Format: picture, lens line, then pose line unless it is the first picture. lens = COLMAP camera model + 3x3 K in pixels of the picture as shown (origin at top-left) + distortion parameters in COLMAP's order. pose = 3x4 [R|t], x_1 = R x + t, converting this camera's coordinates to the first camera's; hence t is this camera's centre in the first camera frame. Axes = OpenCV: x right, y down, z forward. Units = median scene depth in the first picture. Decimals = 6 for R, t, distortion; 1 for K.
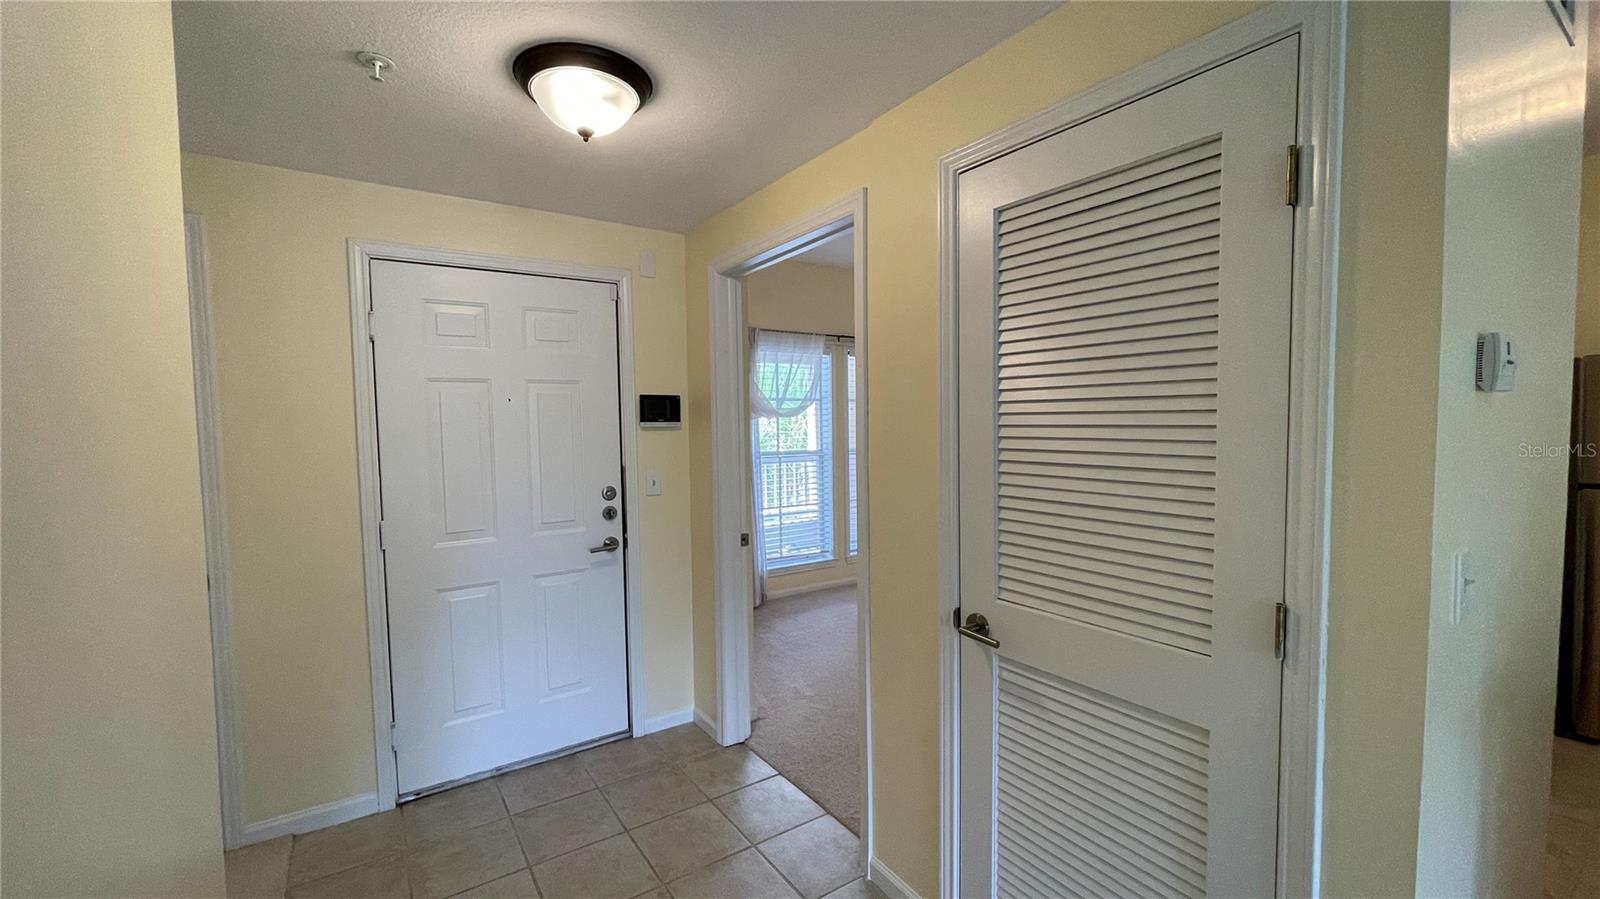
lens RADIAL K [[652.8, 0, 793.1], [0, 652.8, 455.7], [0, 0, 1]] dist [-0.000371, 0.000163]
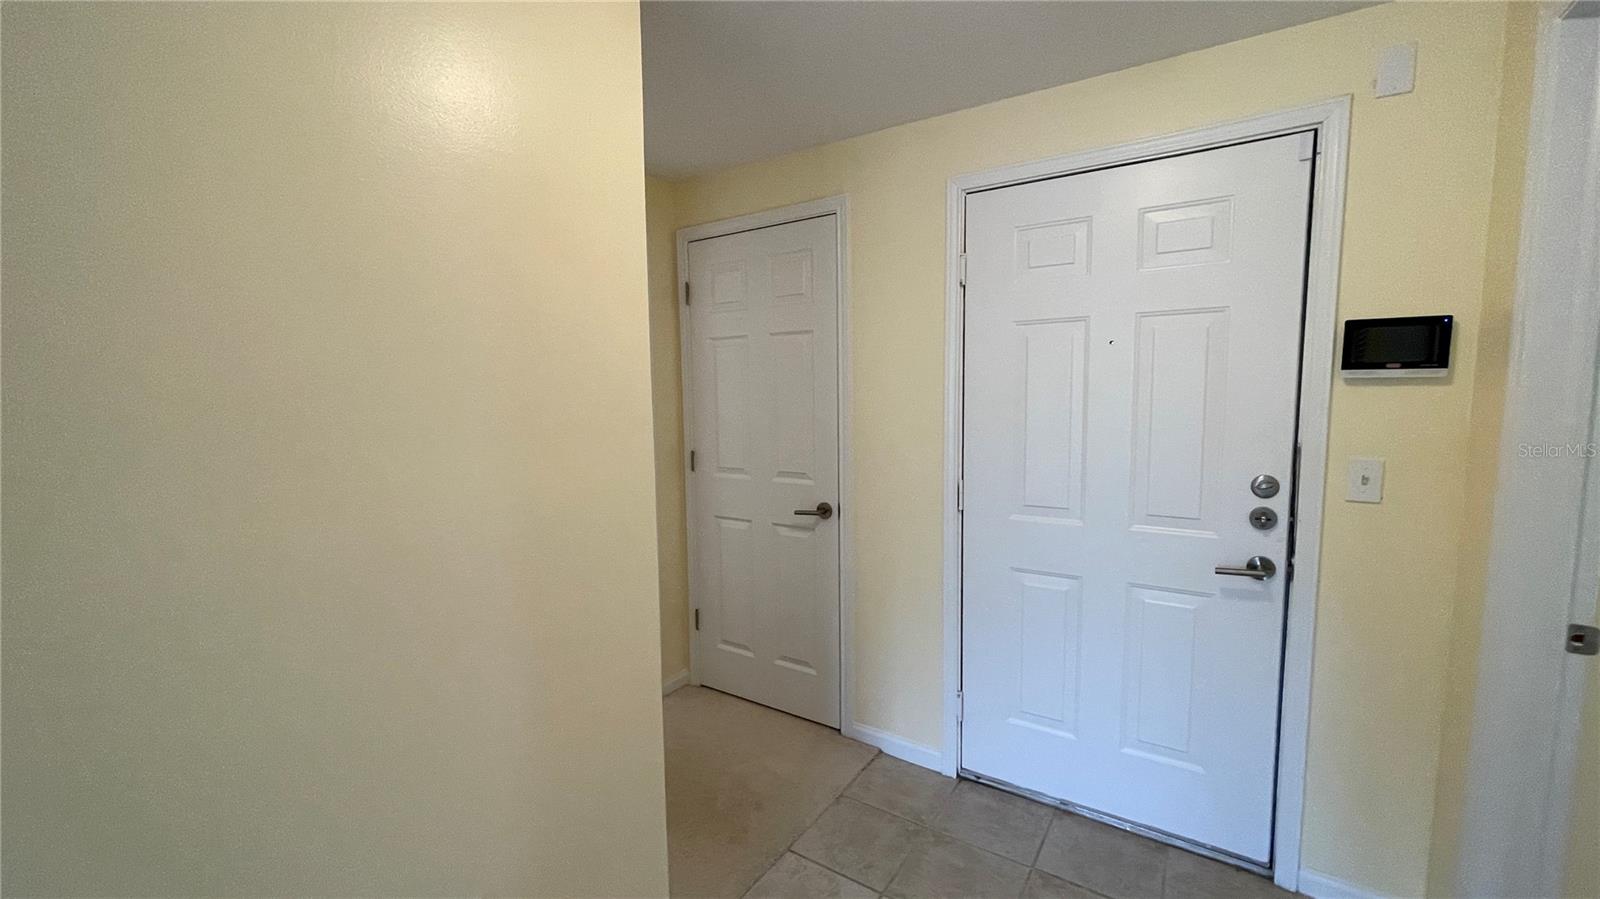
lens RADIAL K [[652.8, 0, 793.1], [0, 652.8, 455.7], [0, 0, 1]] dist [-0.000371, 0.000163]
pose [[0.371303, 0.105876, -0.922456, 0.118740], [-0.039331, 0.994379, 0.098300, -0.014663], [0.927678, -0.000218, 0.373380, 0.356114]]
